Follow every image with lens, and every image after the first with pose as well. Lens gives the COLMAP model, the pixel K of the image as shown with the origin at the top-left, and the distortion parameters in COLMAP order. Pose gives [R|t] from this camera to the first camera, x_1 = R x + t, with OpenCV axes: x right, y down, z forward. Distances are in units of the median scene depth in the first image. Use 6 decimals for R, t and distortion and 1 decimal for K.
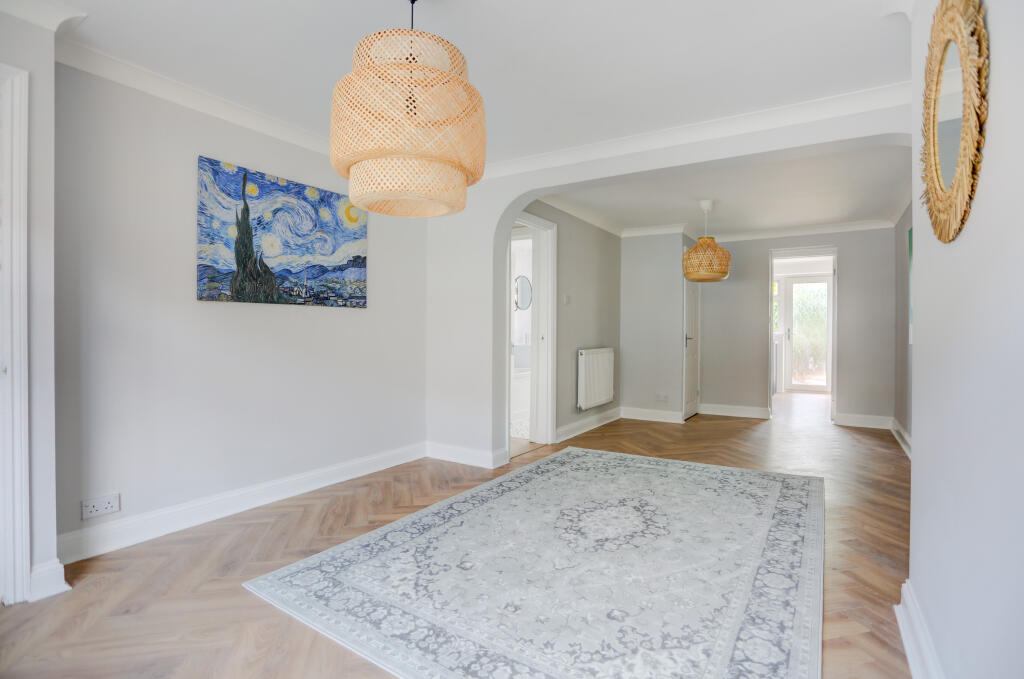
lens RADIAL K [[524.1, 0, 506.2], [0, 524.1, 340.4], [0, 0, 1]] dist [-0.069314, 0.031123]
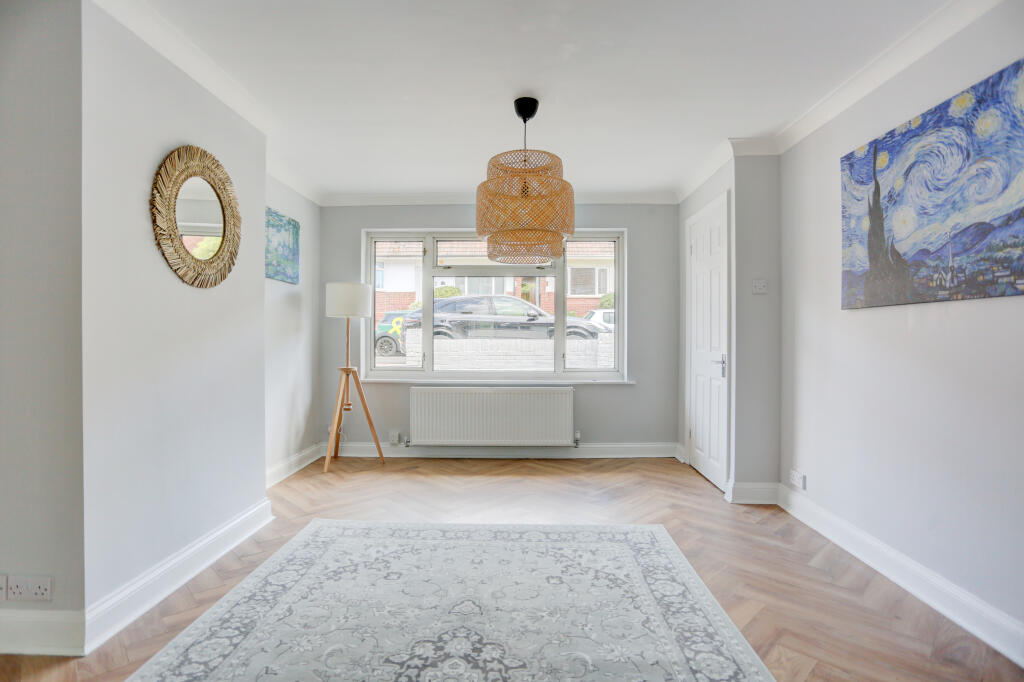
lens RADIAL K [[524.1, 0, 506.2], [0, 524.1, 341.9], [0, 0, 1]] dist [-0.069314, 0.031123]
pose [[-0.862998, 0.000692, -0.505207, 0.380201], [-0.015420, 0.999497, 0.027709, -0.031522], [0.504972, 0.031703, -0.862553, 1.370510]]
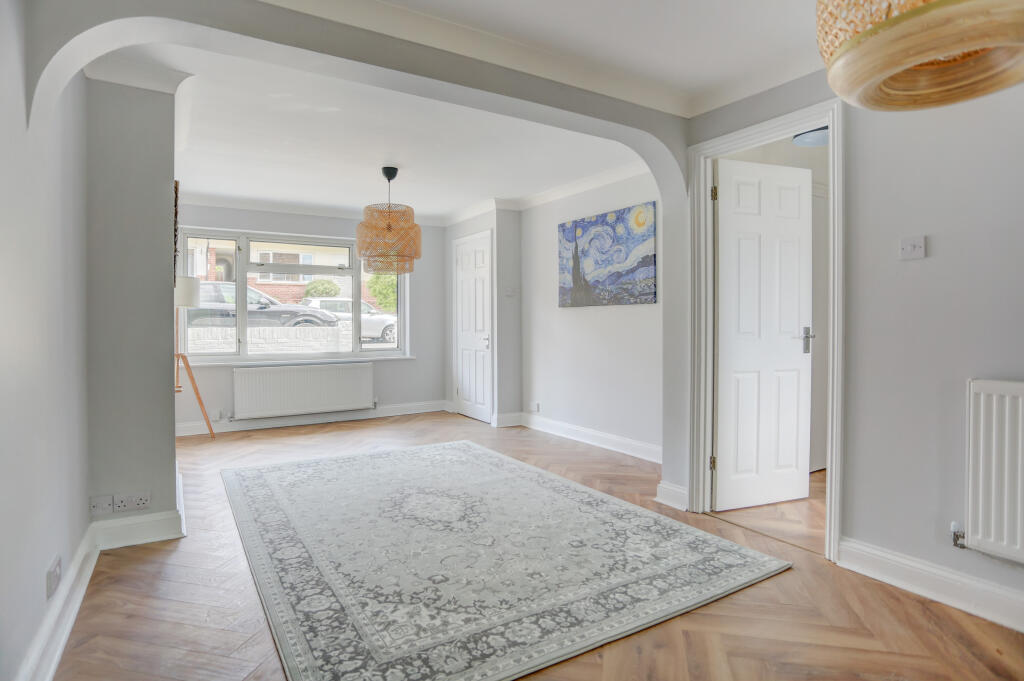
lens RADIAL K [[552.6, 0, 512.0], [0, 552.6, 340.5], [0, 0, 1]] dist [-0.072380, 0.000050]
pose [[-0.438934, 0.027297, -0.898105, 1.063995], [-0.015480, 0.999160, 0.037933, -0.030570], [0.898386, 0.030552, -0.438143, 1.534979]]
